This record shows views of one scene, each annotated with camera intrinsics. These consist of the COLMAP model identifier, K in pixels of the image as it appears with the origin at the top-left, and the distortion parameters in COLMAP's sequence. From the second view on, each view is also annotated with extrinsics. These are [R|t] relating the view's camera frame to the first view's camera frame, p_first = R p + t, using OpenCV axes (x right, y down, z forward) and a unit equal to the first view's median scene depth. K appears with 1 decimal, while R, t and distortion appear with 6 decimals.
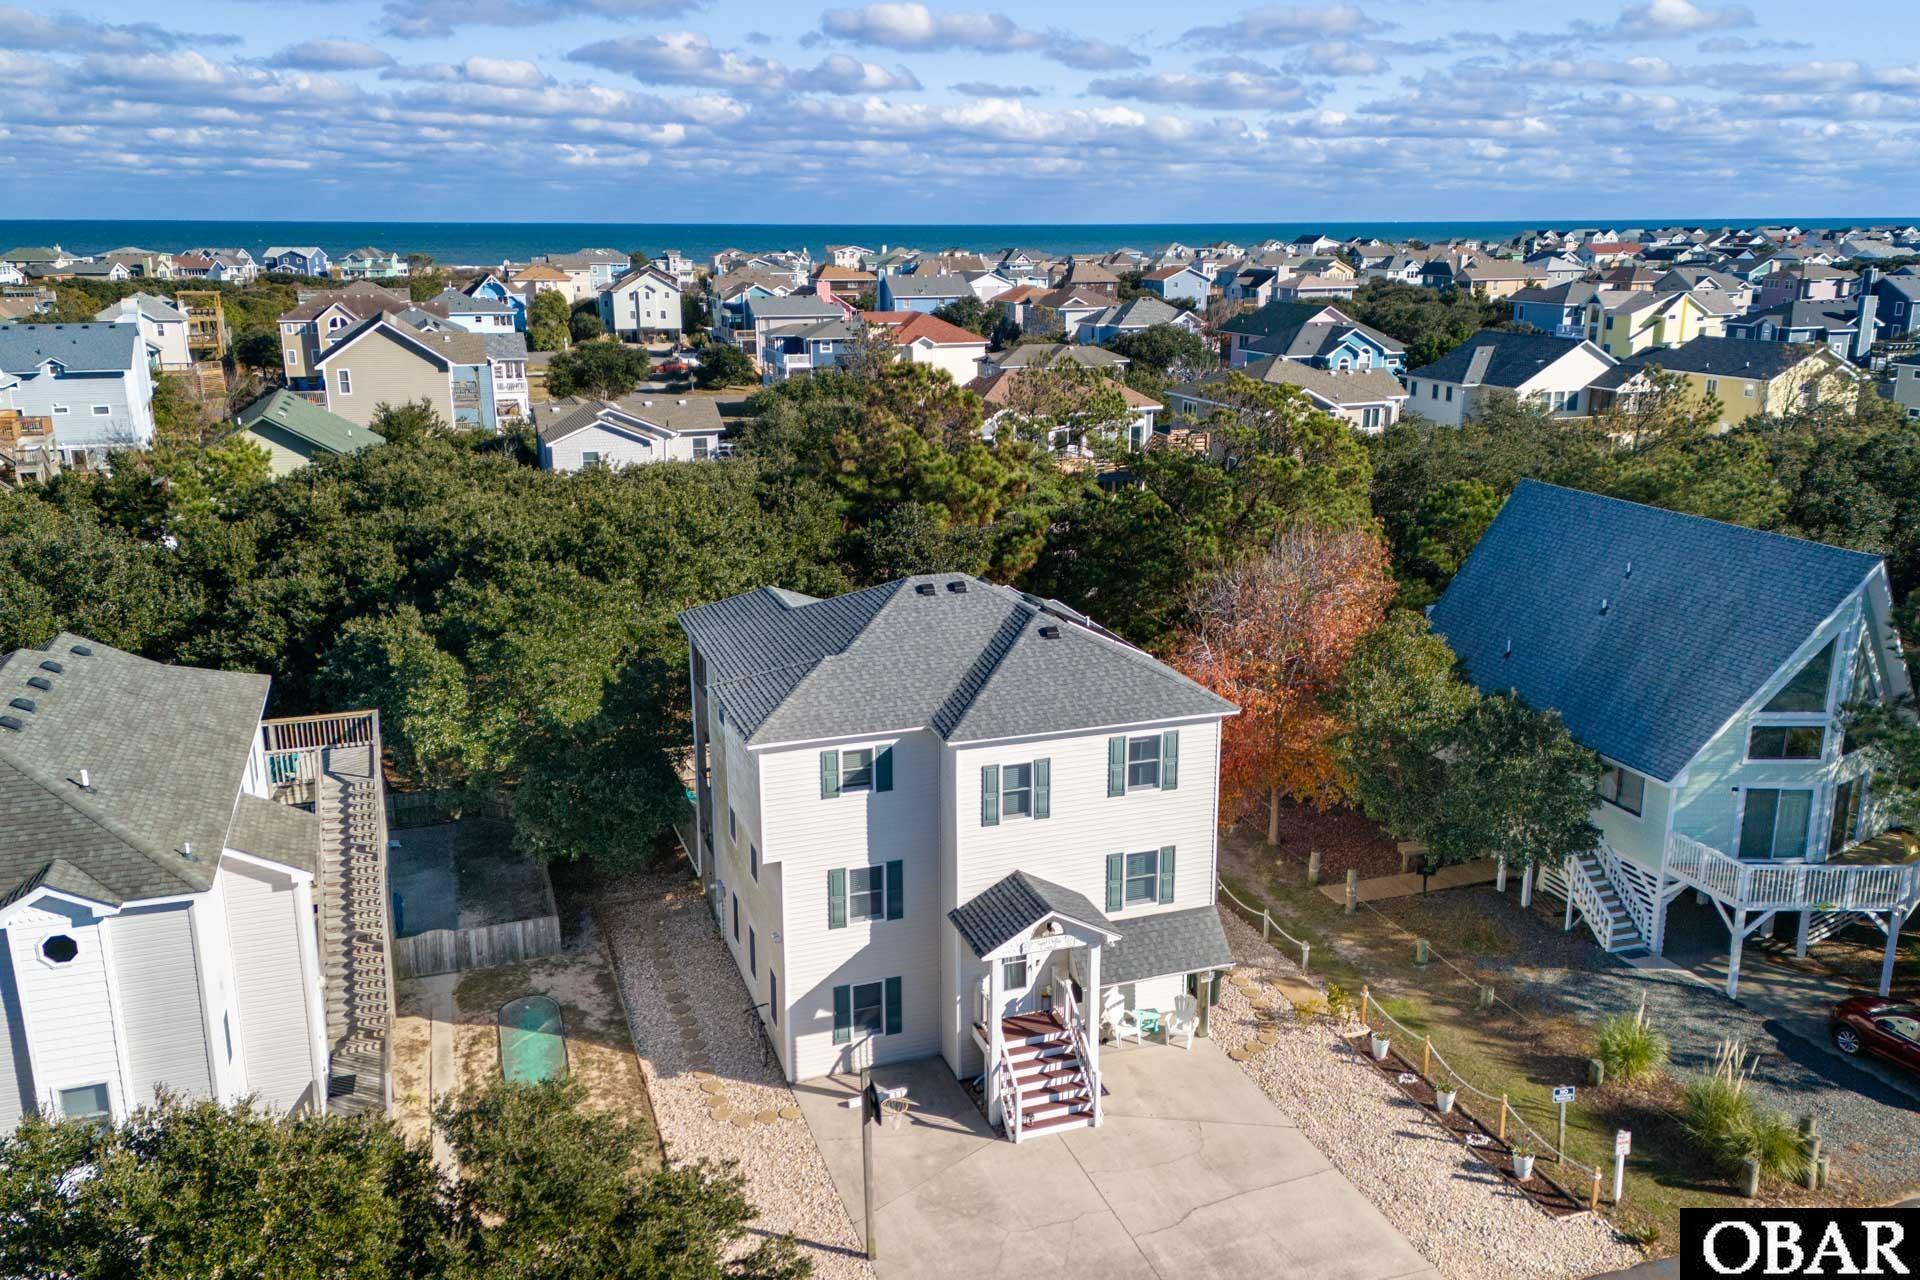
lens RADIAL K [[1561.3, 0, 978.0], [0, 1561.3, 633.4], [0, 0, 1]] dist [0.011122, -0.002465]
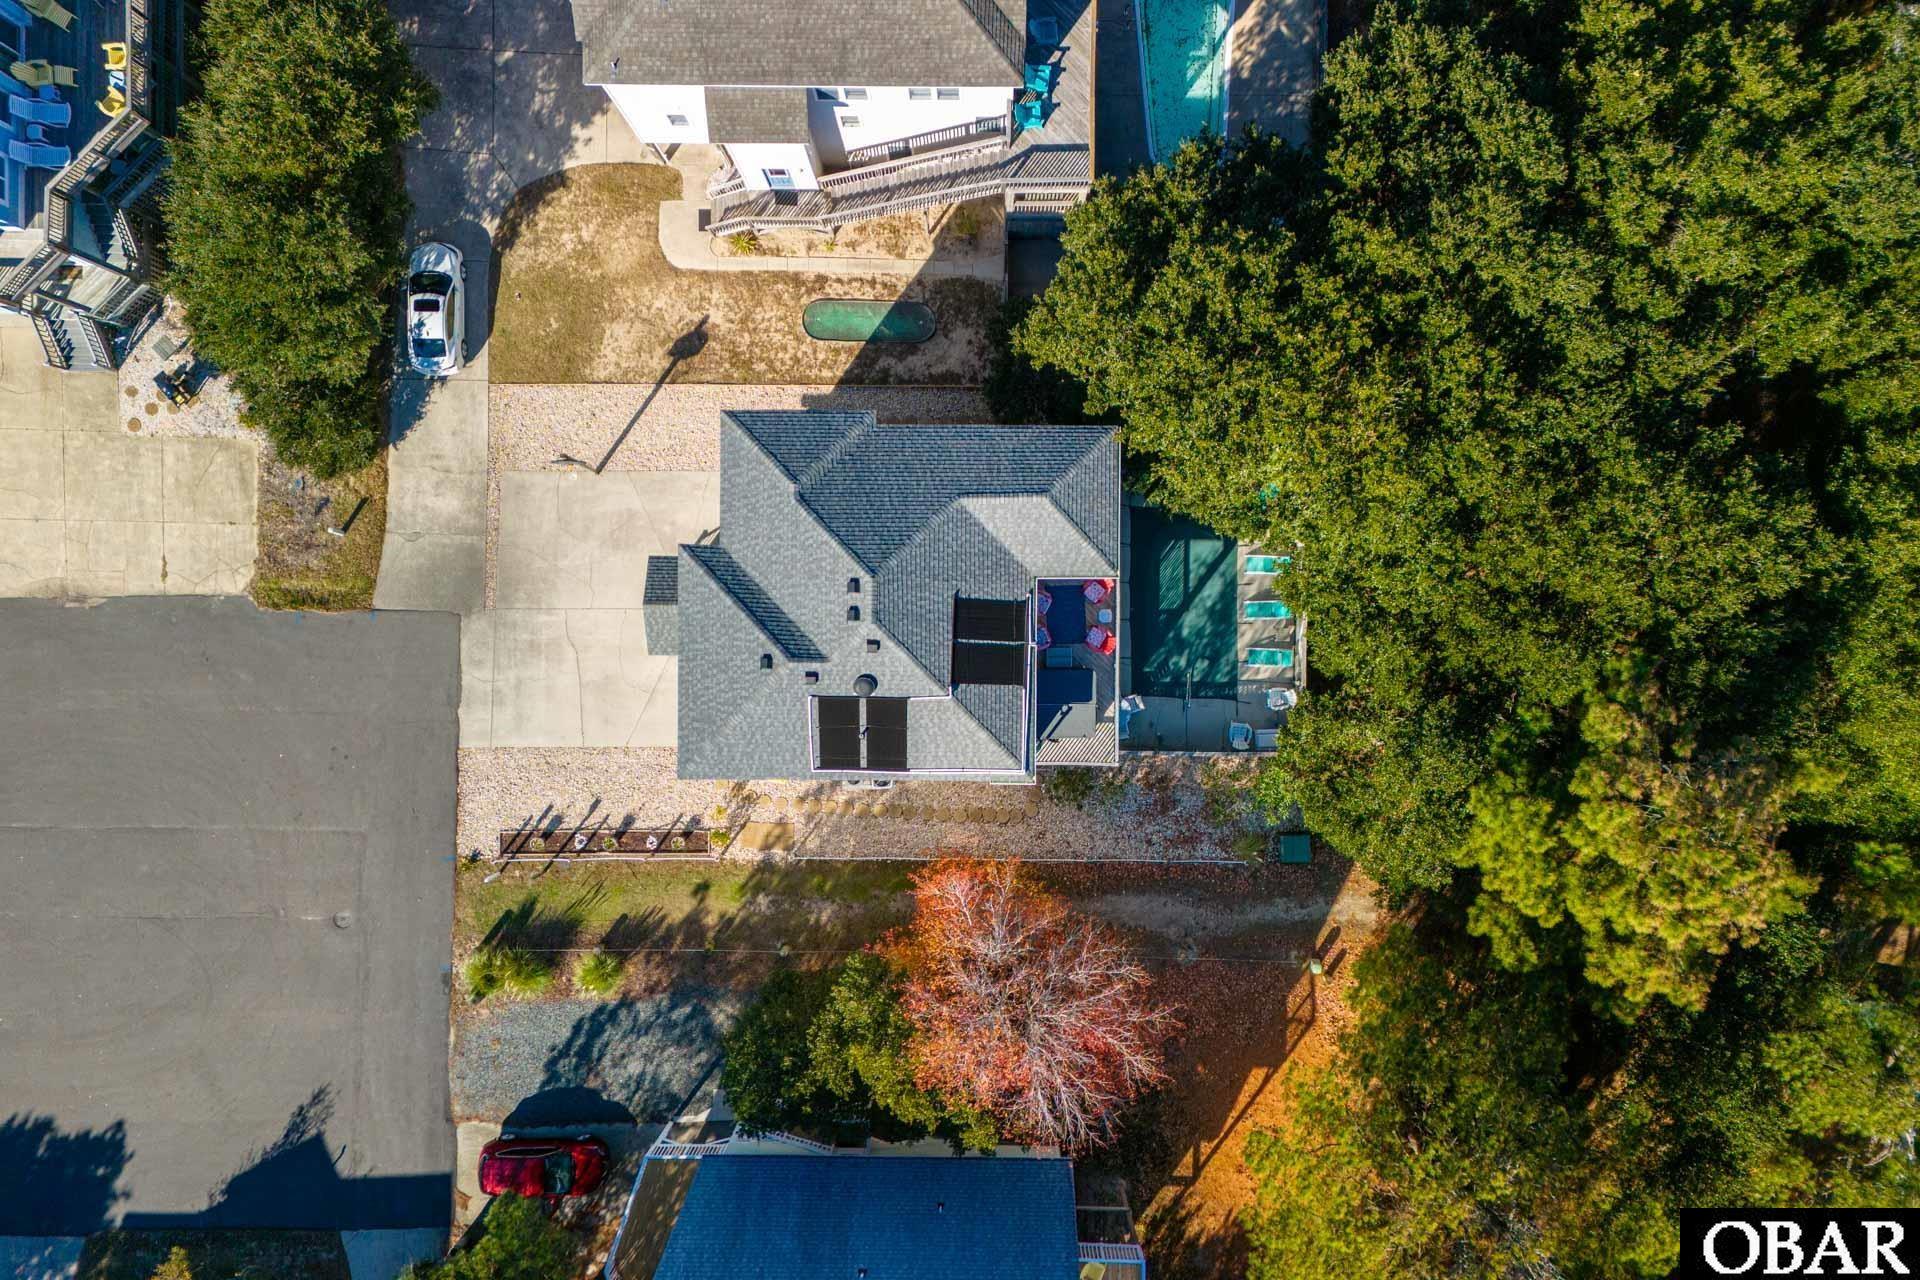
lens RADIAL K [[1420.4, 0, 960.0], [0, 1420.4, 640.0], [0, 0, 1]] dist [0.005983, 0.001654]
pose [[-0.341158, 0.940005, 0.001242, -0.025161], [-0.221862, -0.081805, 0.971640, -1.164232], [0.913449, 0.331207, 0.236460, 0.885696]]
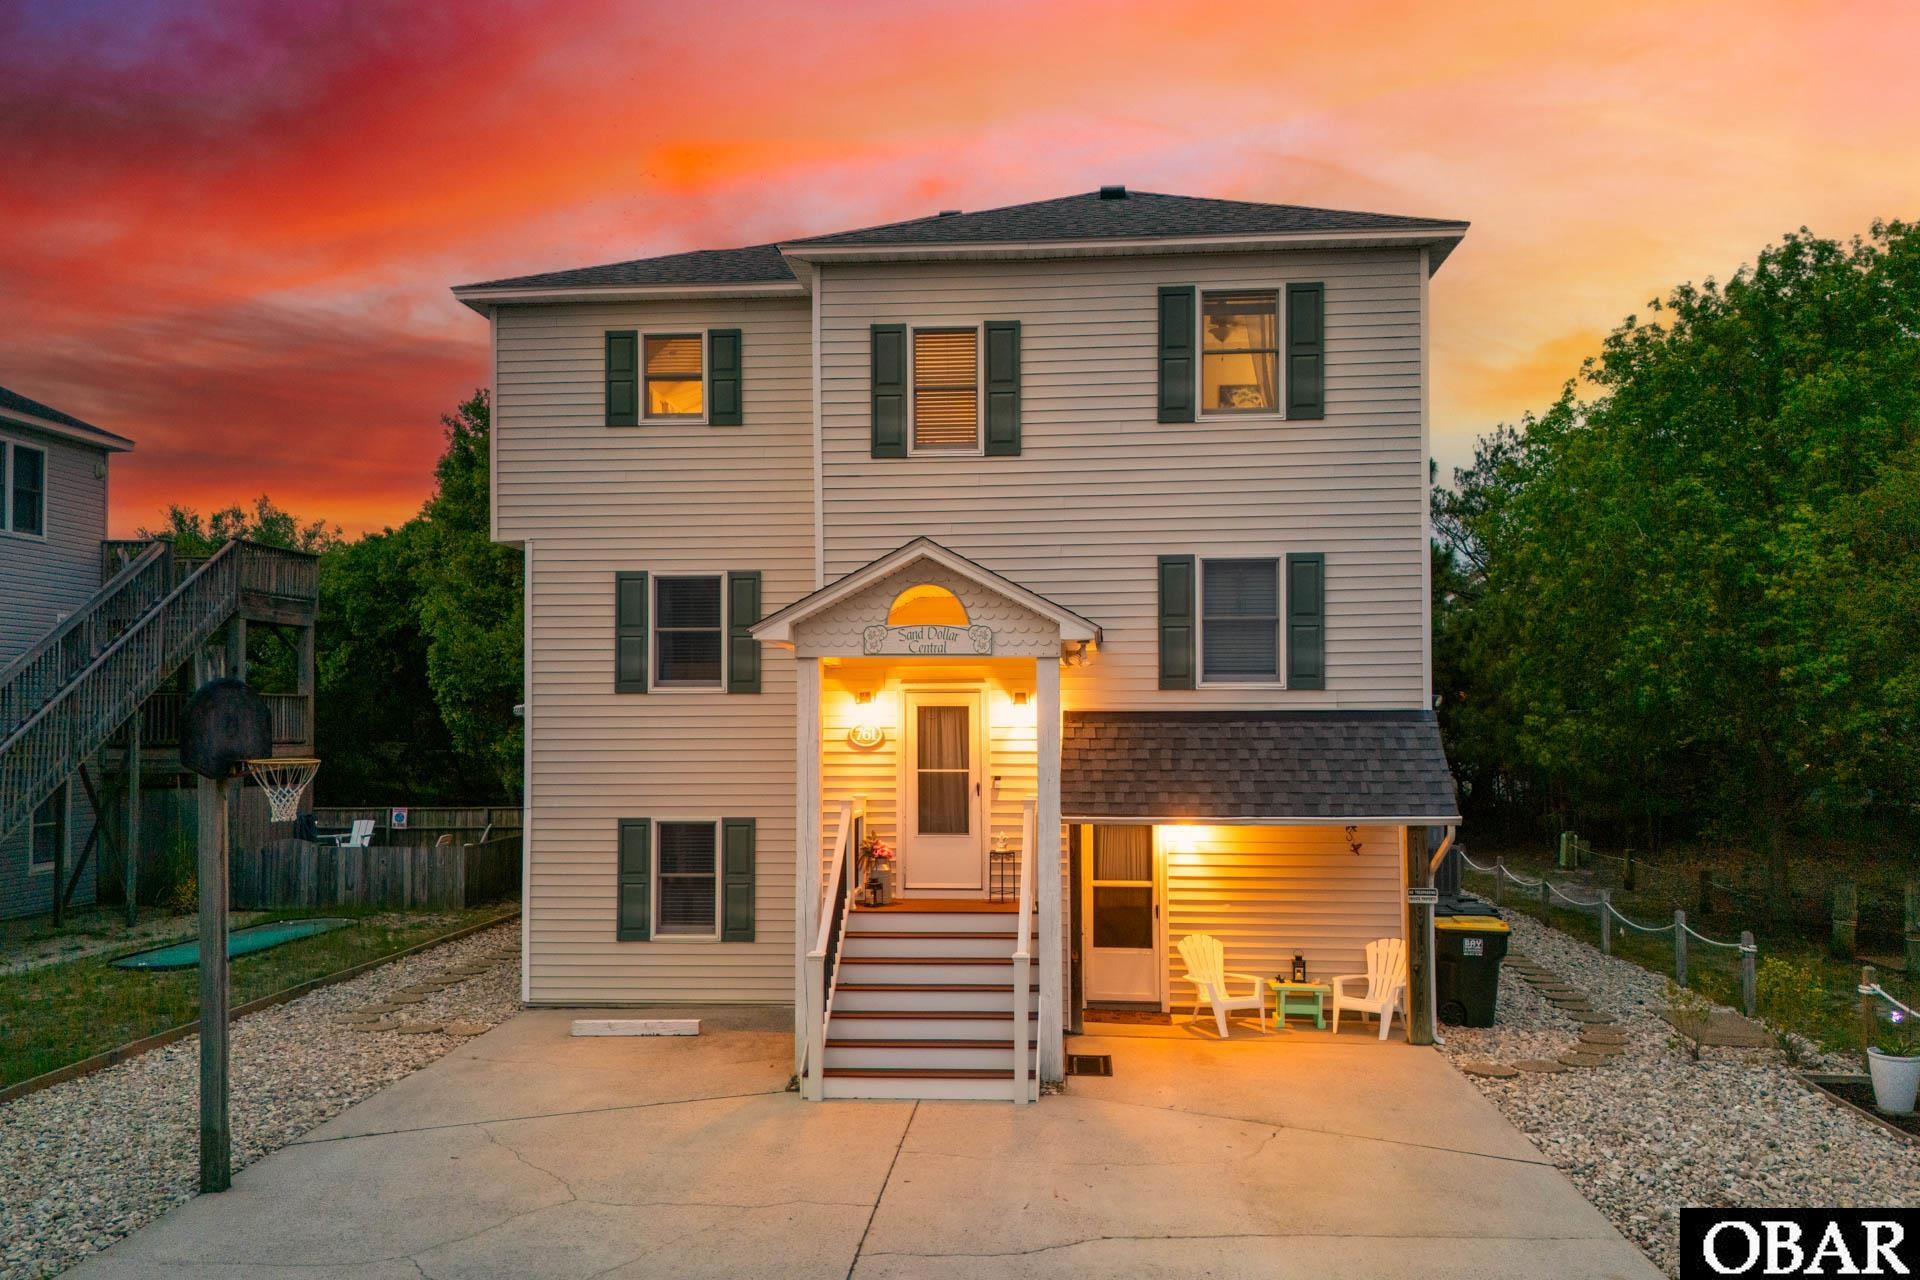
lens RADIAL K [[1561.3, 0, 978.0], [0, 1561.3, 633.4], [0, 0, 1]] dist [0.011122, -0.002465]
pose [[0.910660, -0.019935, -0.412676, 0.222337], [-0.099319, 0.958983, -0.265495, 0.288327], [0.401042, 0.282762, 0.871327, 0.580273]]
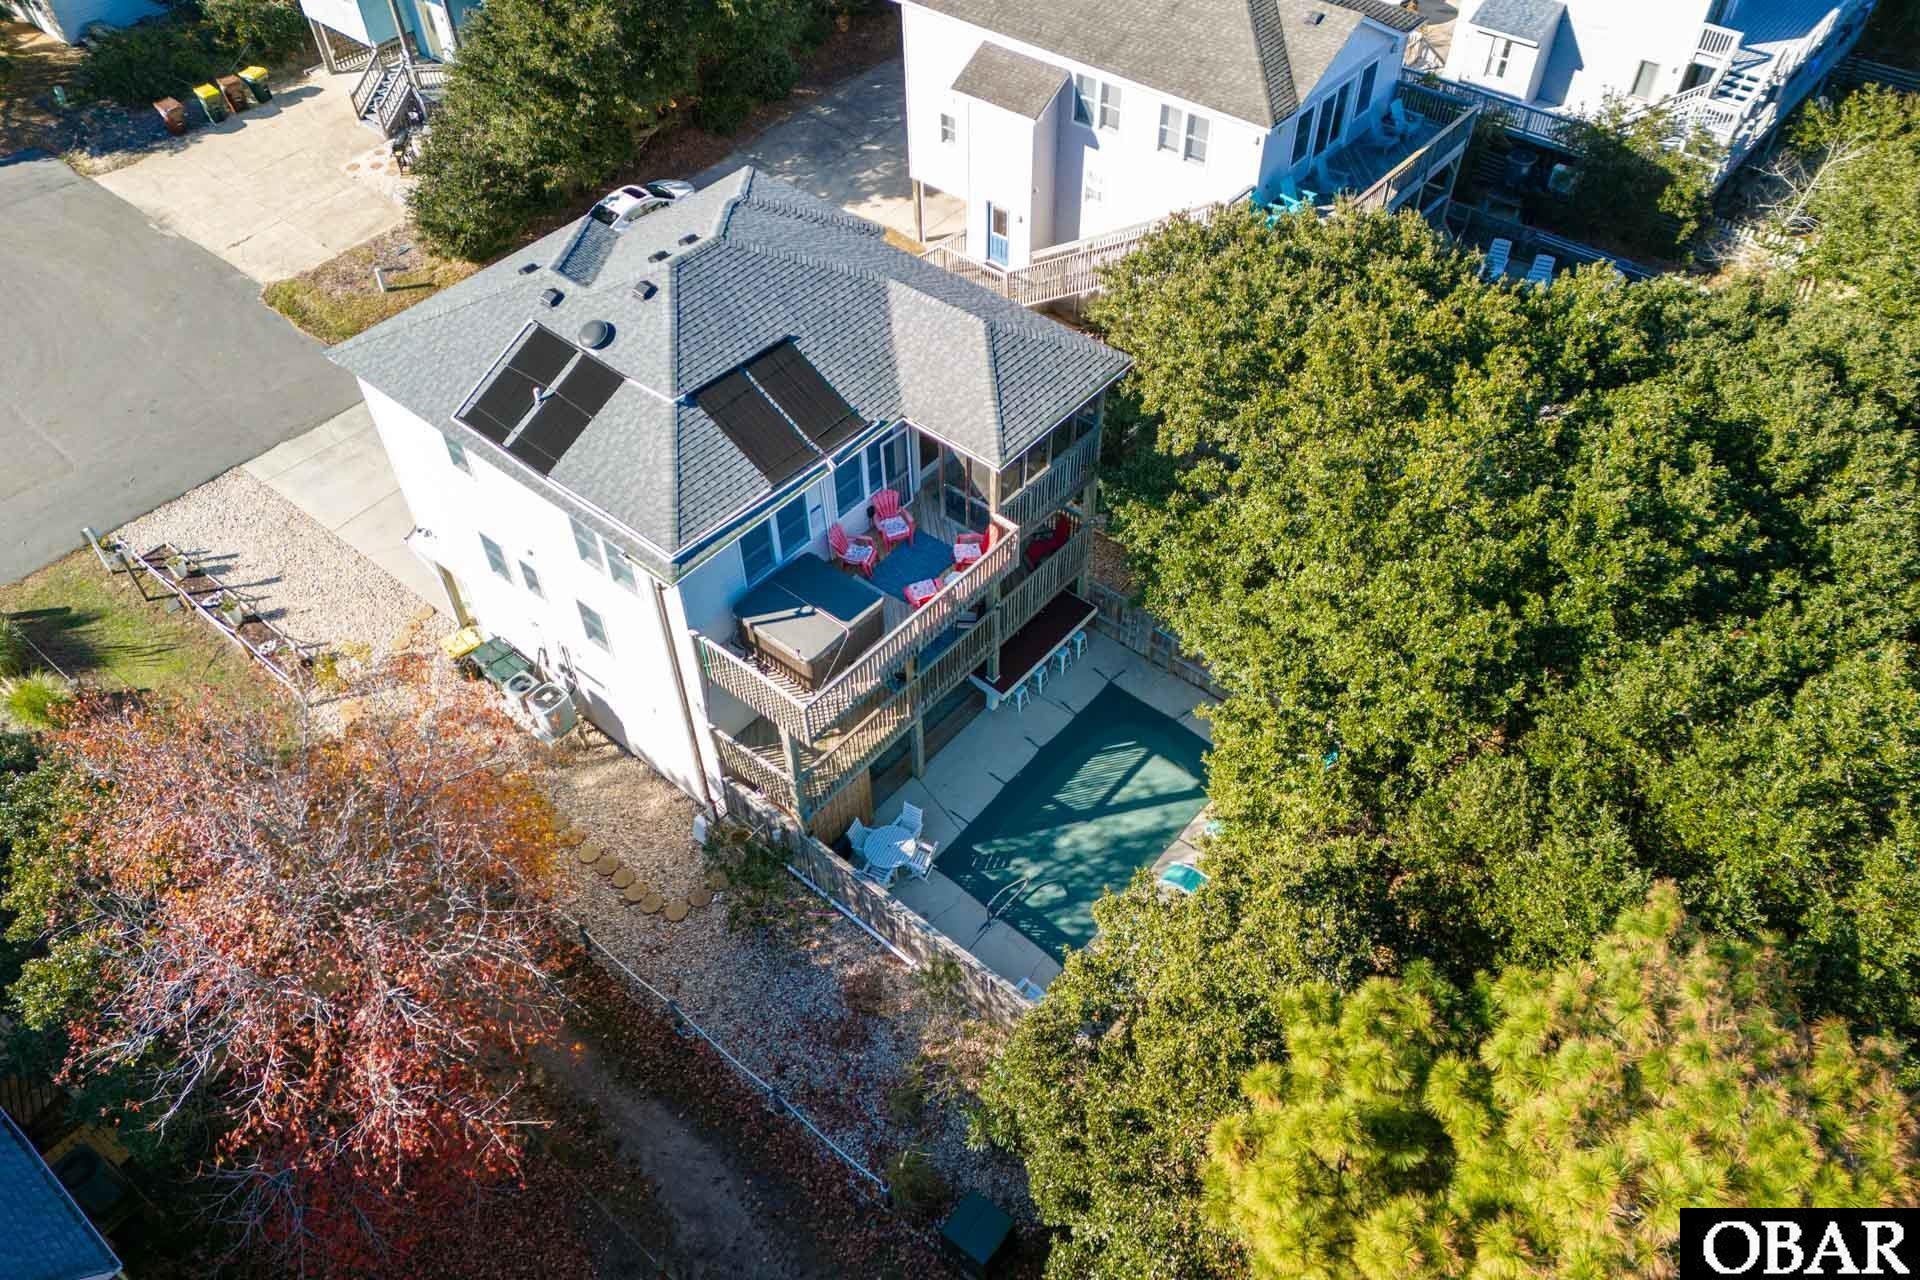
lens RADIAL K [[1349.9, 0, 960.0], [0, 1349.9, 640.0], [0, 0, 1]] dist [0.127442, -0.155315]
pose [[-0.861838, 0.378472, -0.337629, 0.182296], [-0.116740, 0.499791, 0.858243, -0.604103], [0.493565, 0.779081, -0.386556, 1.619778]]
